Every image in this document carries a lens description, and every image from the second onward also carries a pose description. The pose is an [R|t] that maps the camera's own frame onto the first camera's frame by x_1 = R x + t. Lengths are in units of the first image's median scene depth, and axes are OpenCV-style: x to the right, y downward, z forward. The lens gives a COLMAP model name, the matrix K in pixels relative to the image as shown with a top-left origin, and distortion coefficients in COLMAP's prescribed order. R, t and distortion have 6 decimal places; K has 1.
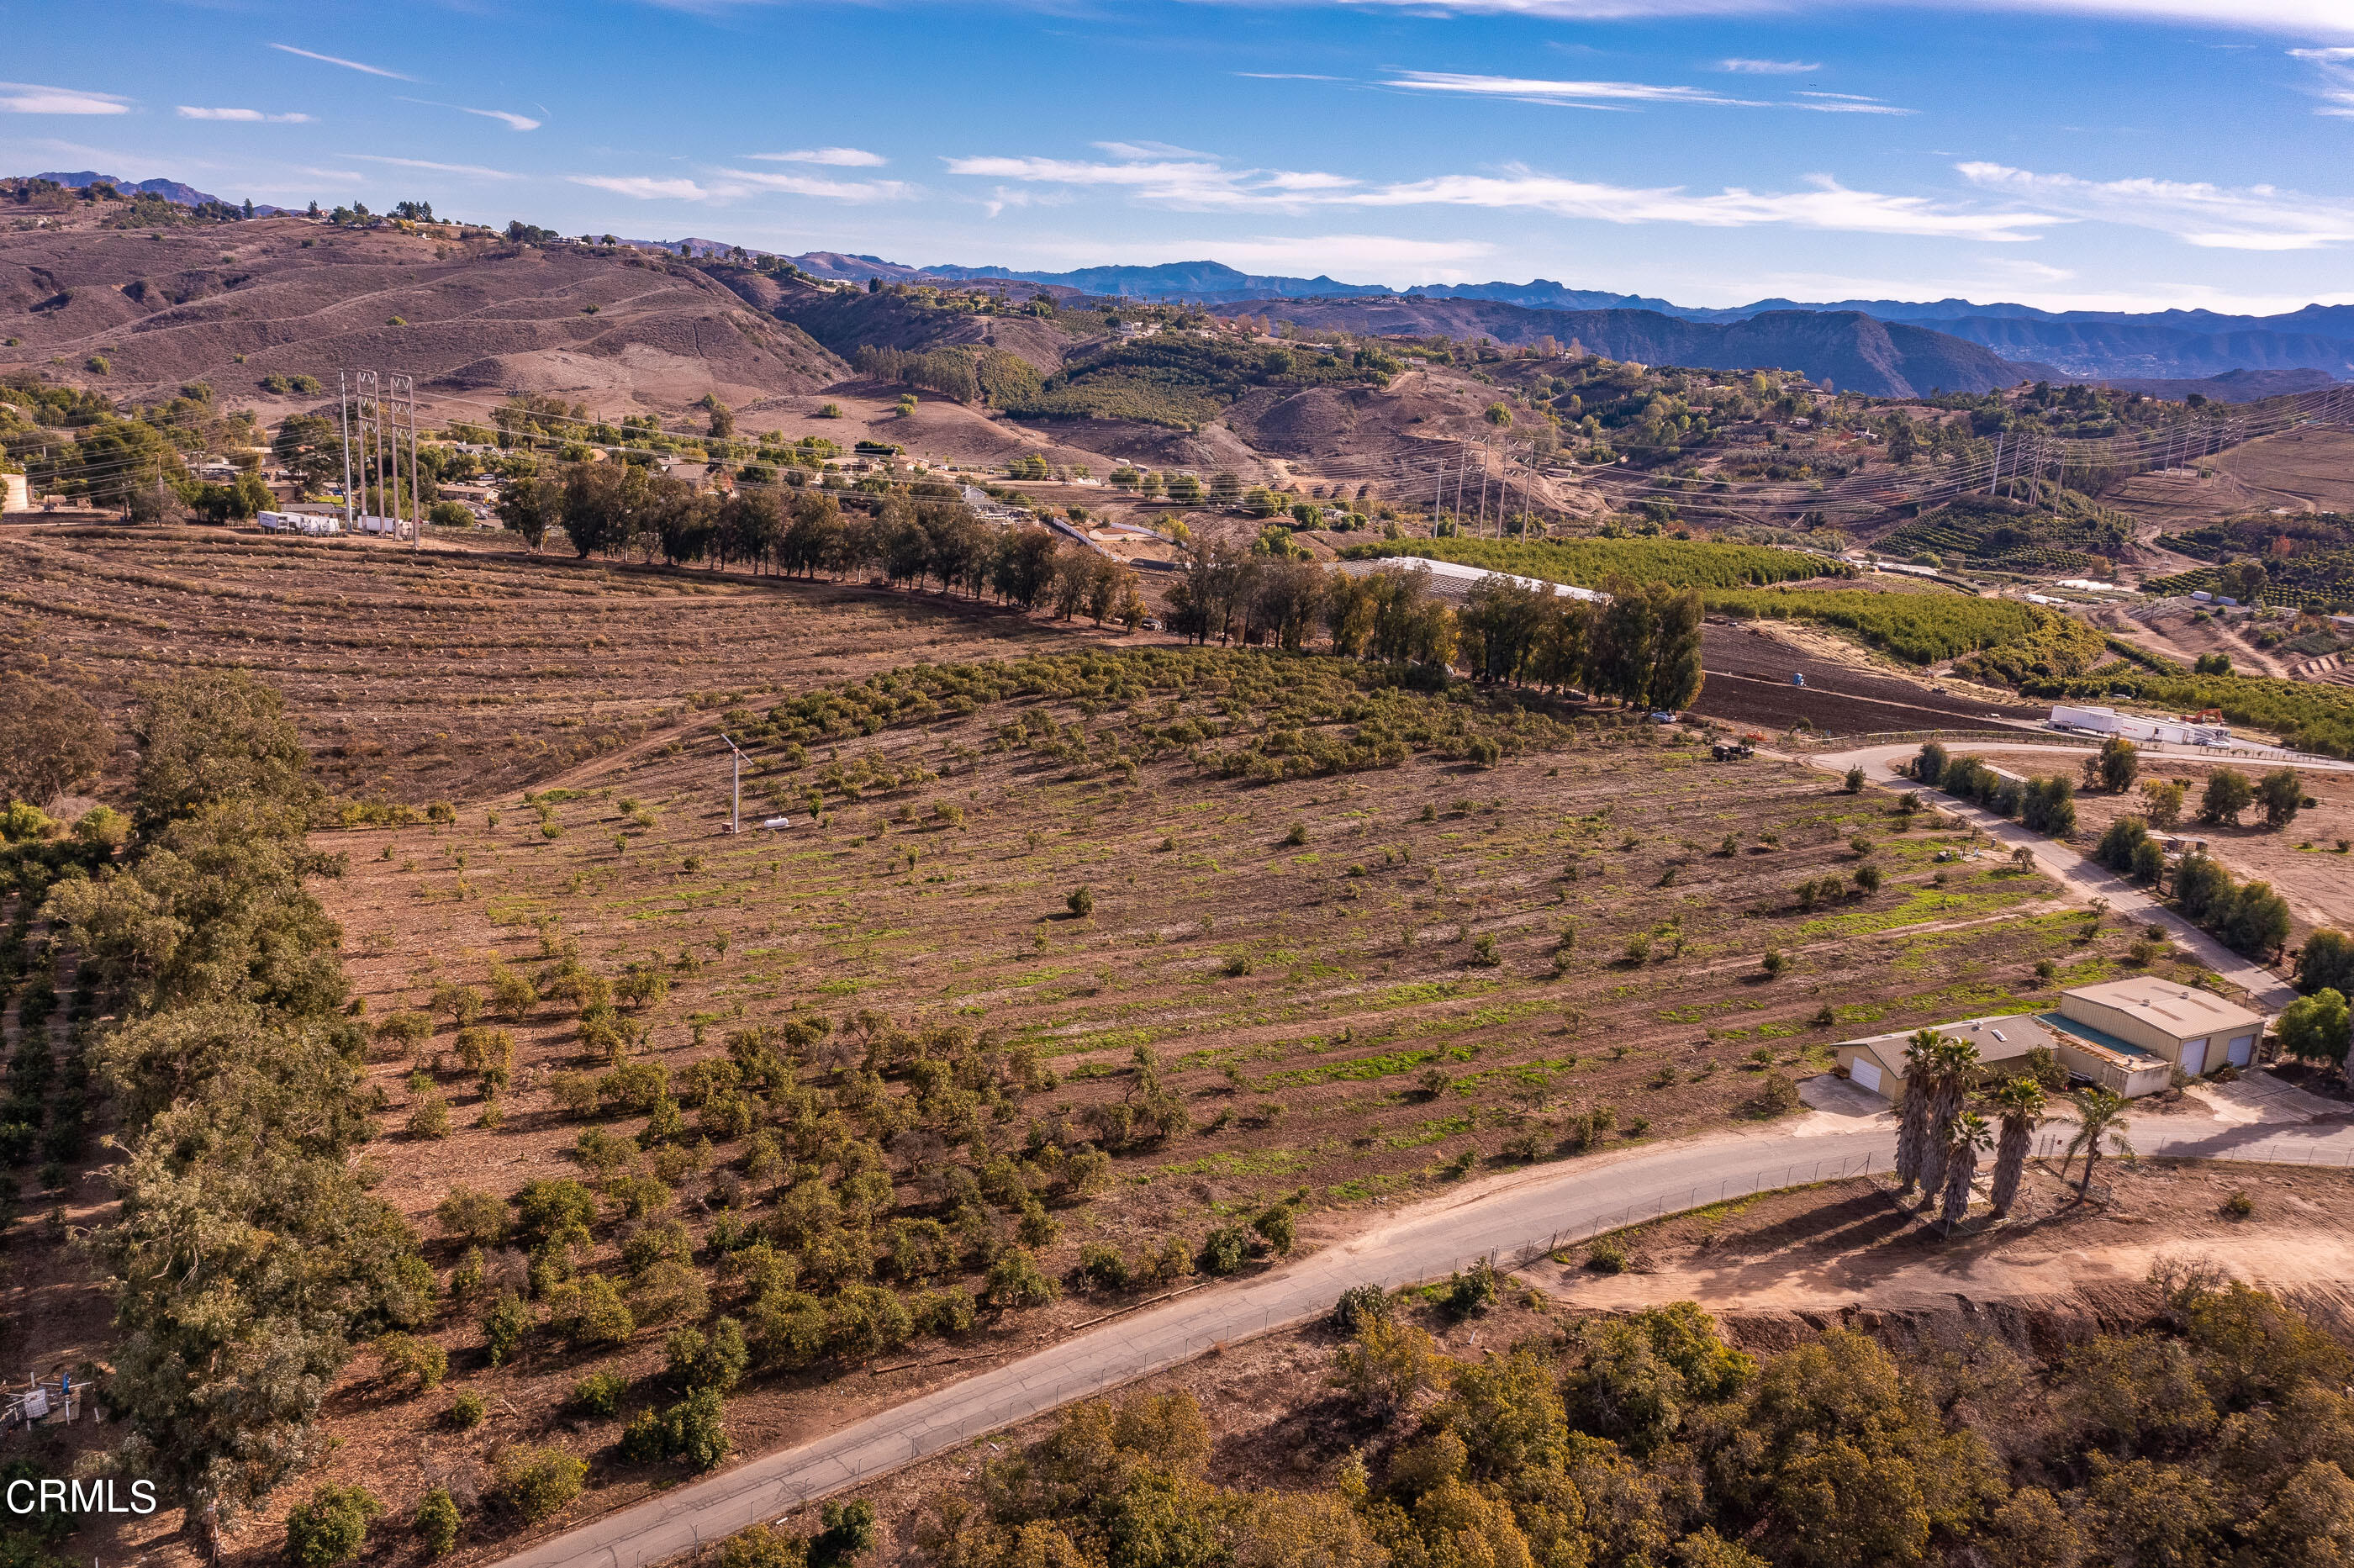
lens RADIAL K [[1861.5, 0, 1177.0], [0, 1861.5, 784.0], [0, 0, 1]] dist [-0.019813, 0.008549]
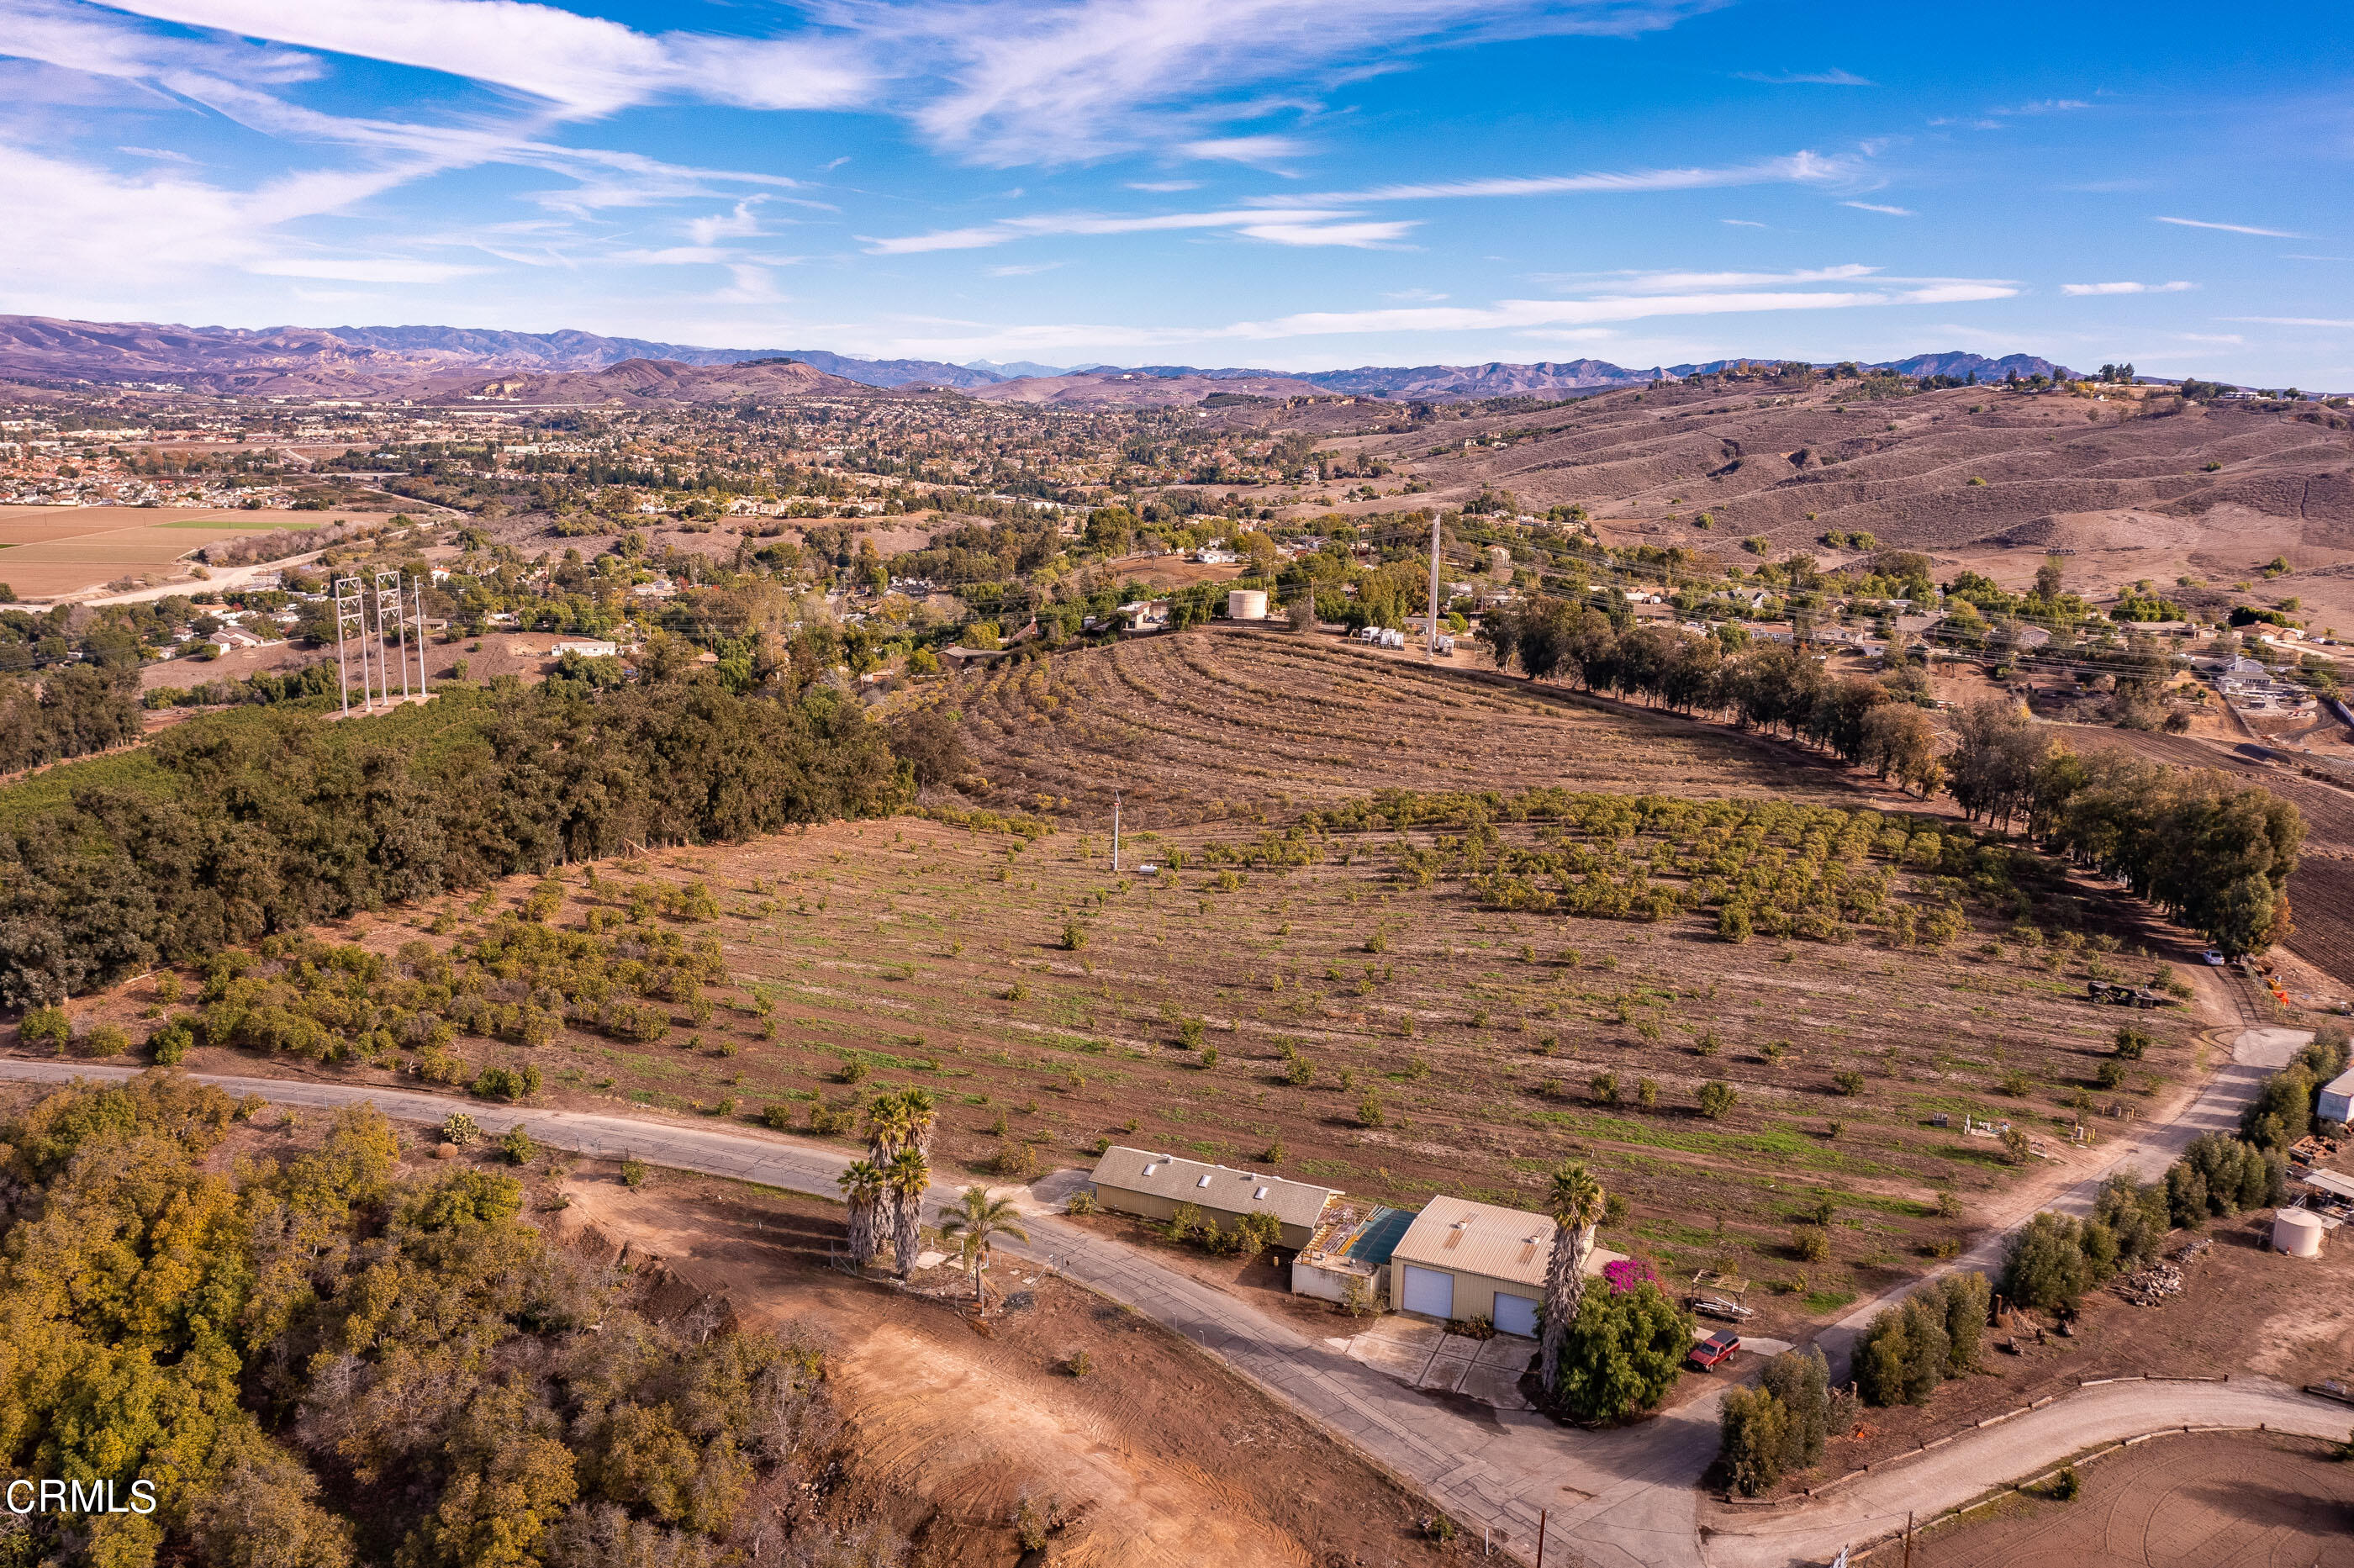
lens RADIAL K [[1861.5, 0, 1177.0], [0, 1861.5, 784.0], [0, 0, 1]] dist [-0.019813, 0.008549]
pose [[0.611460, 0.113390, -0.783109, 0.360713], [-0.180198, 0.983629, 0.001723, -0.019595], [0.770484, 0.140061, 0.621882, 0.122175]]
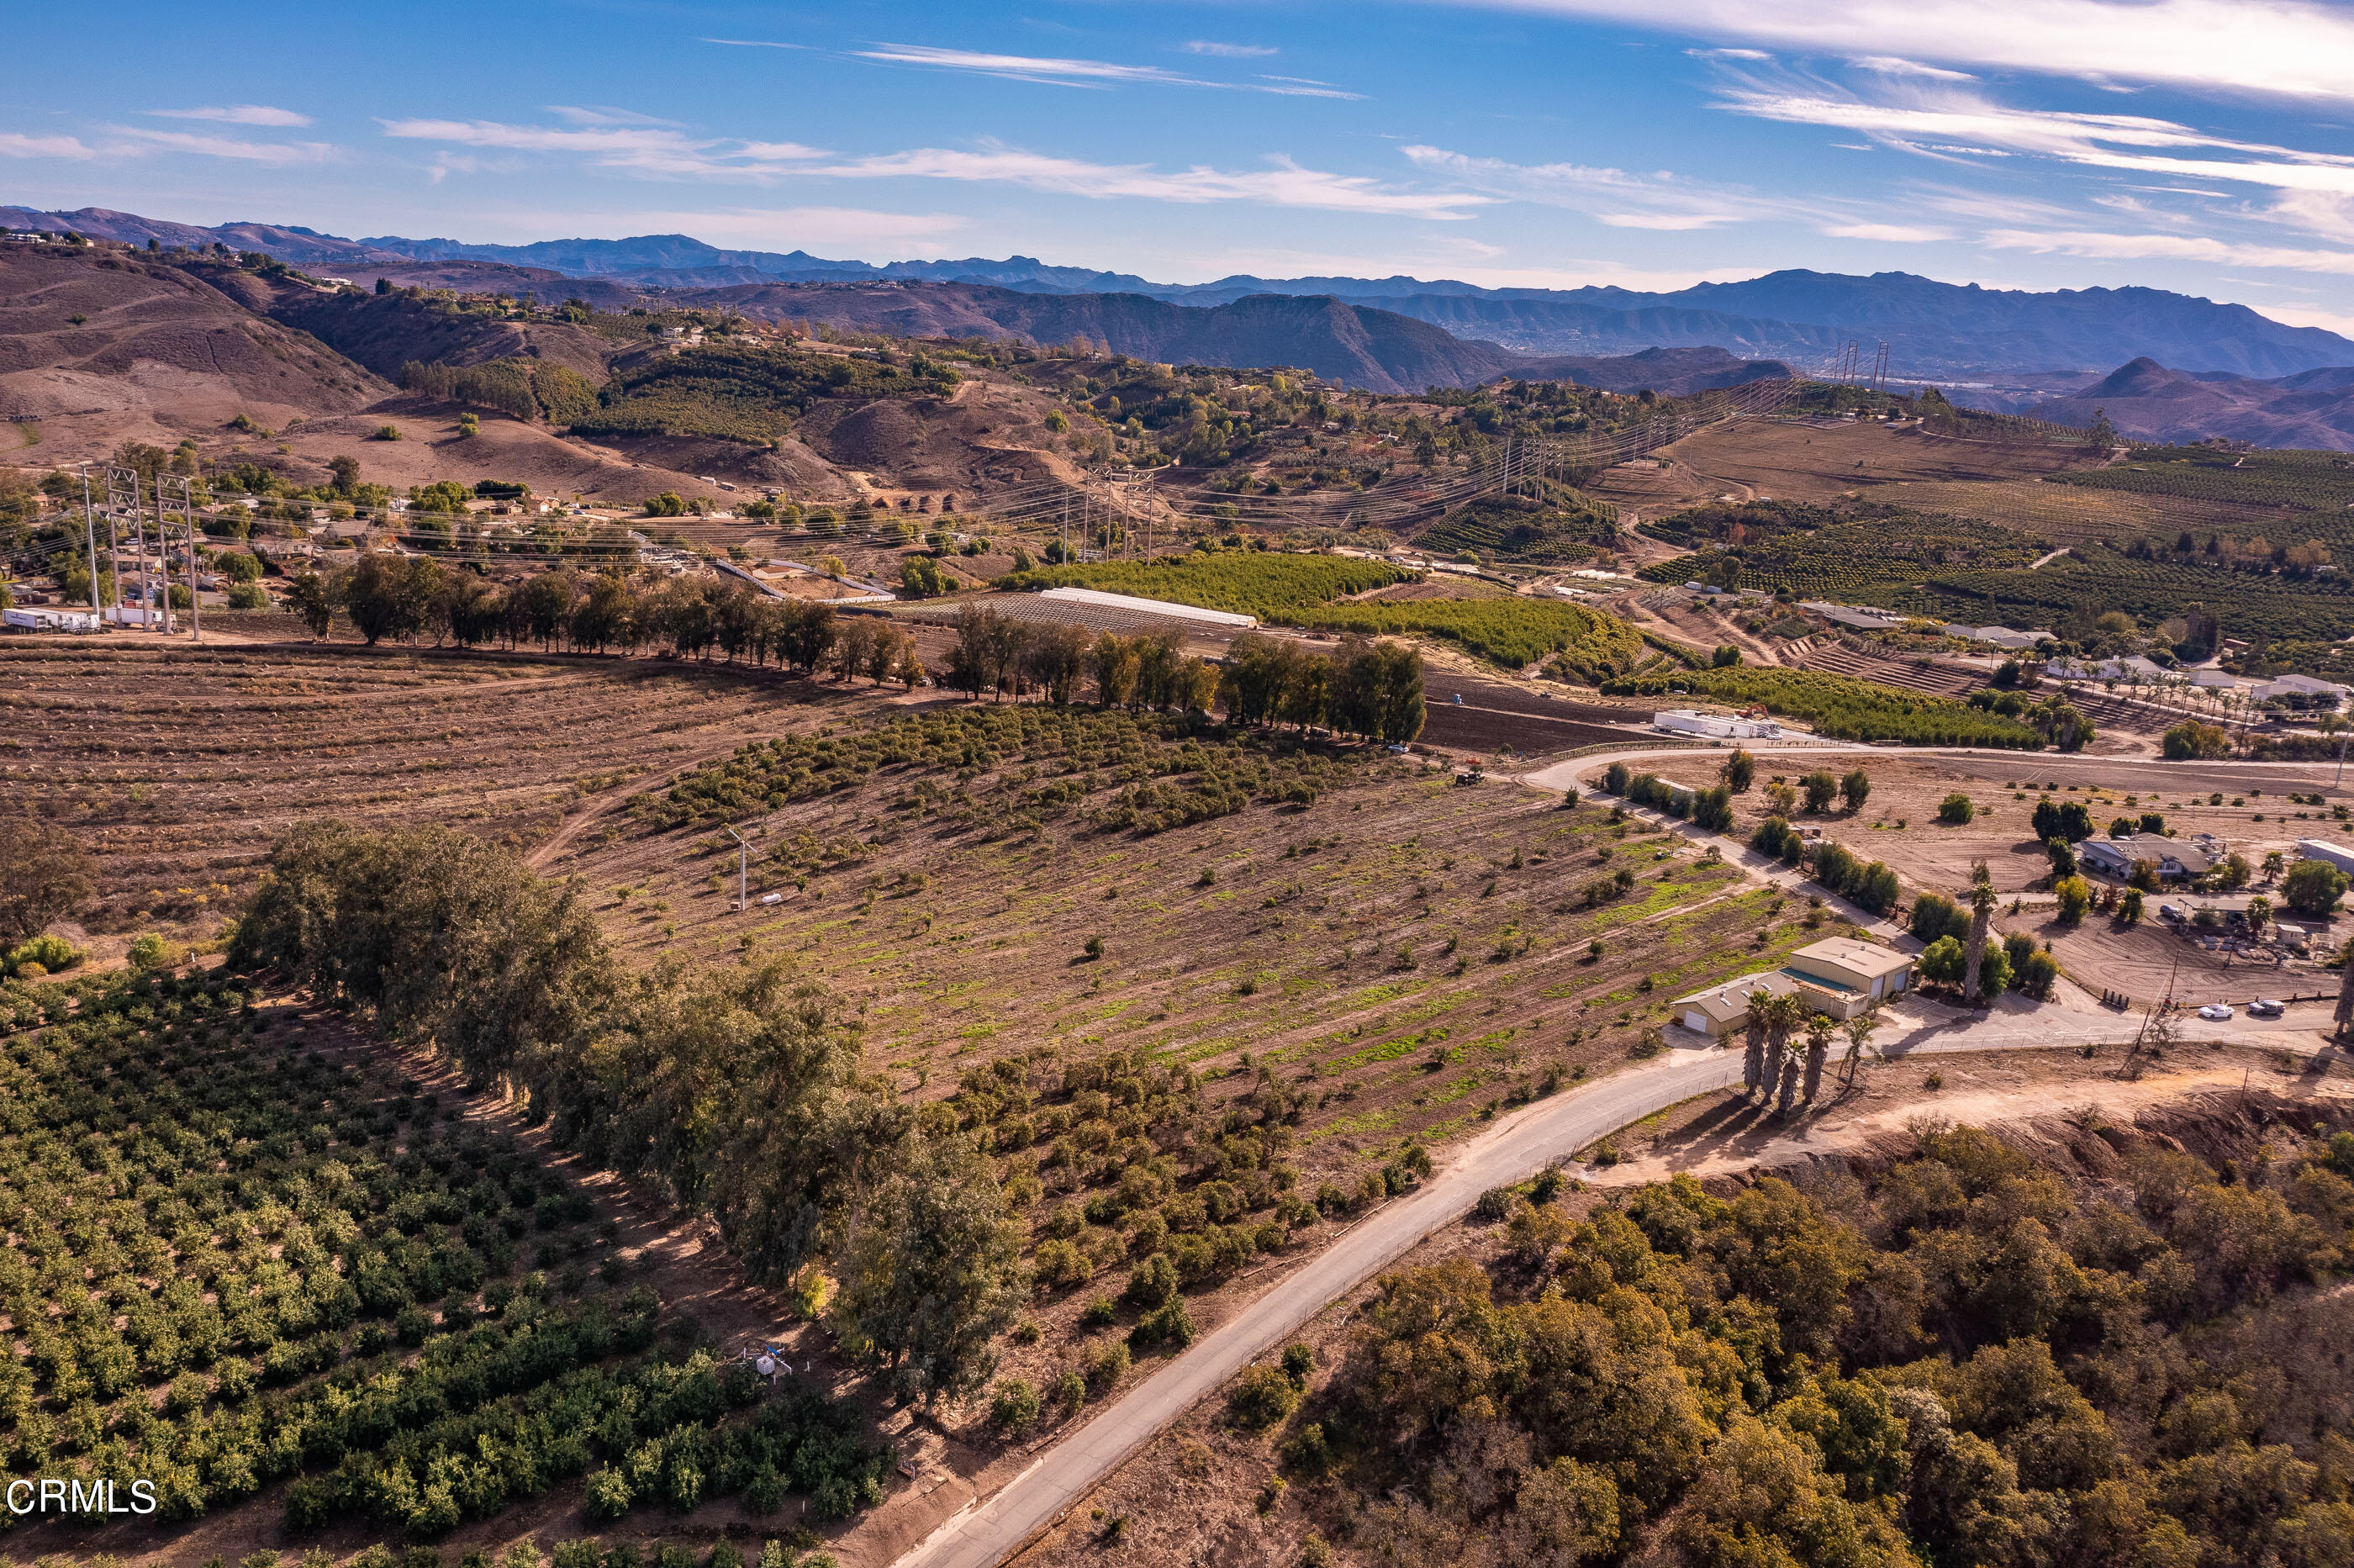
lens RADIAL K [[1816.3, 0, 1164.6], [0, 1816.3, 895.2], [0, 0, 1]] dist [-0.008052, 0.009994]
pose [[0.966073, -0.082490, 0.244740, -0.123429], [0.064263, 0.994594, 0.081560, -0.029116], [-0.250145, -0.063065, 0.966152, -0.097304]]
